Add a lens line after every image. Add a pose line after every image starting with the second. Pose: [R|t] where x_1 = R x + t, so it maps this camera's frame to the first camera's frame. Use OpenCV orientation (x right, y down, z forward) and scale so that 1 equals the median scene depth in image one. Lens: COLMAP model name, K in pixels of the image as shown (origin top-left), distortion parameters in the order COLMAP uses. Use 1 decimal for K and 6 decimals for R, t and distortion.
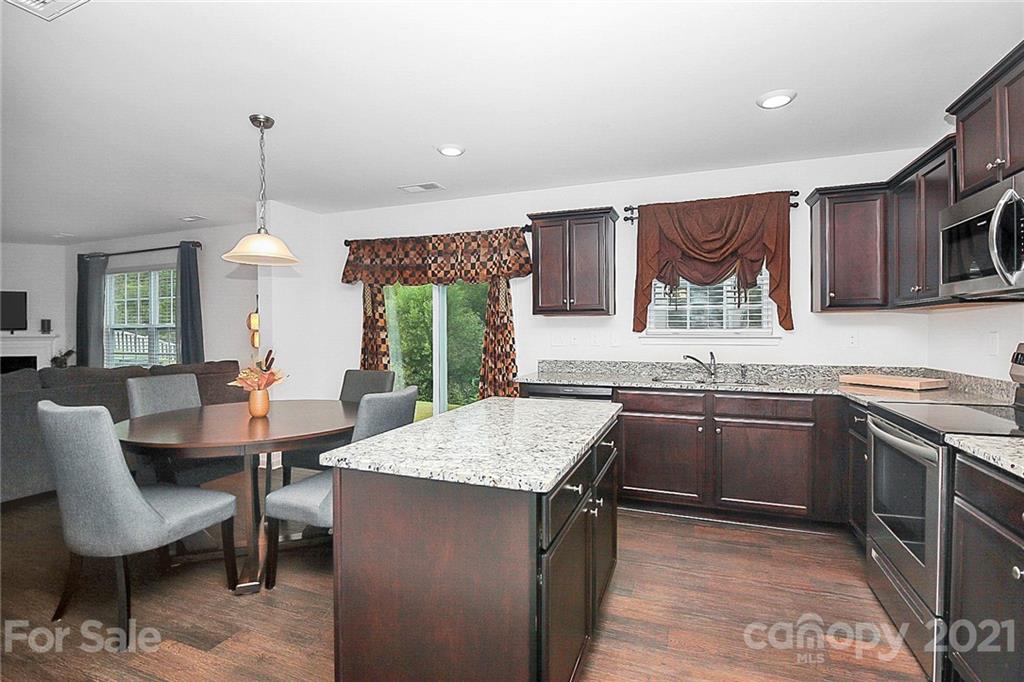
lens RADIAL K [[482.2, 0, 512.3], [0, 482.2, 333.0], [0, 0, 1]] dist [0.001853, -0.012184]
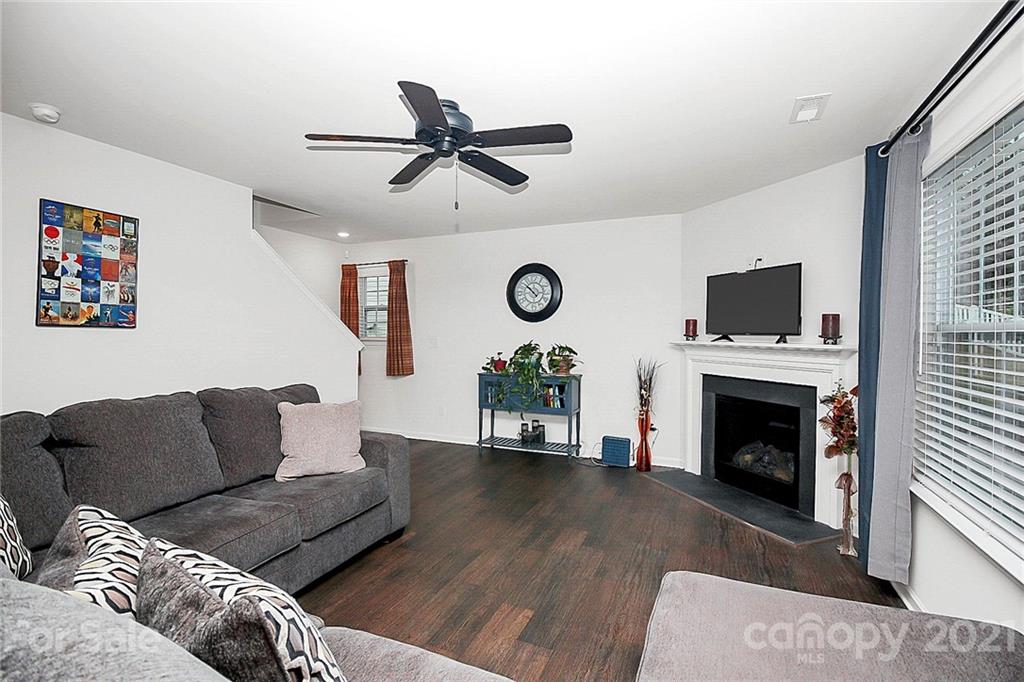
lens RADIAL K [[482.2, 0, 502.0], [0, 482.2, 333.6], [0, 0, 1]] dist [0.001853, -0.012184]
pose [[-0.066530, 0.008301, -0.997750, -0.719558], [-0.013933, 0.999860, 0.009247, -0.013217], [0.997687, 0.014517, -0.066405, 1.084175]]
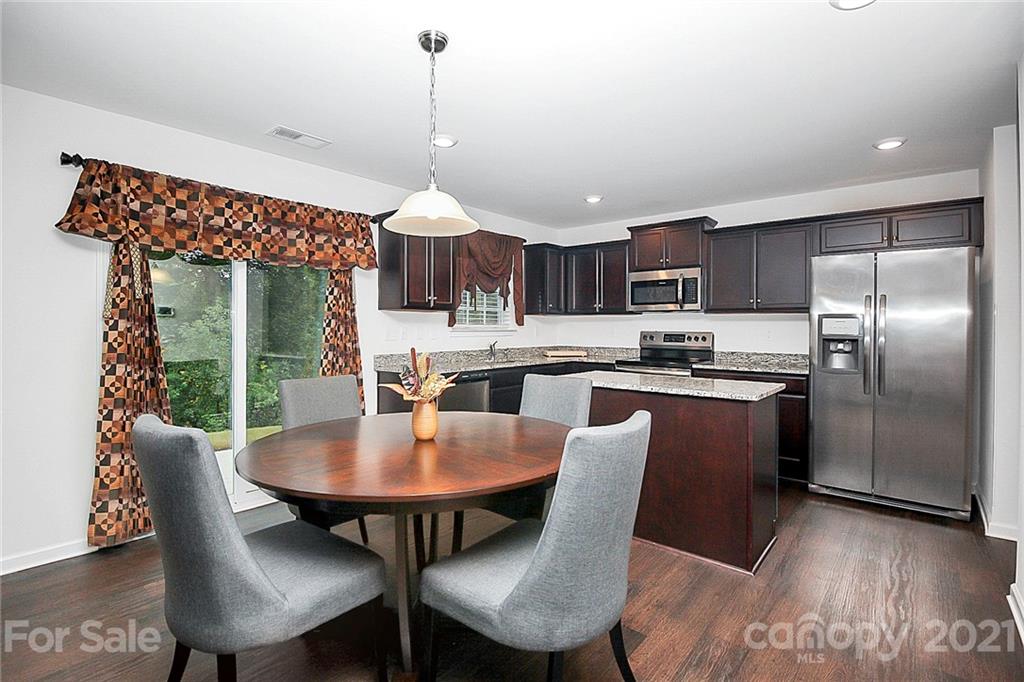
lens RADIAL K [[482.2, 0, 506.6], [0, 482.2, 325.1], [0, 0, 1]] dist [0.001853, -0.012184]
pose [[0.338693, 0.007530, 0.940867, -0.771280], [0.004579, 0.999943, -0.009652, 0.005843], [-0.940886, 0.007577, 0.338639, 0.418912]]
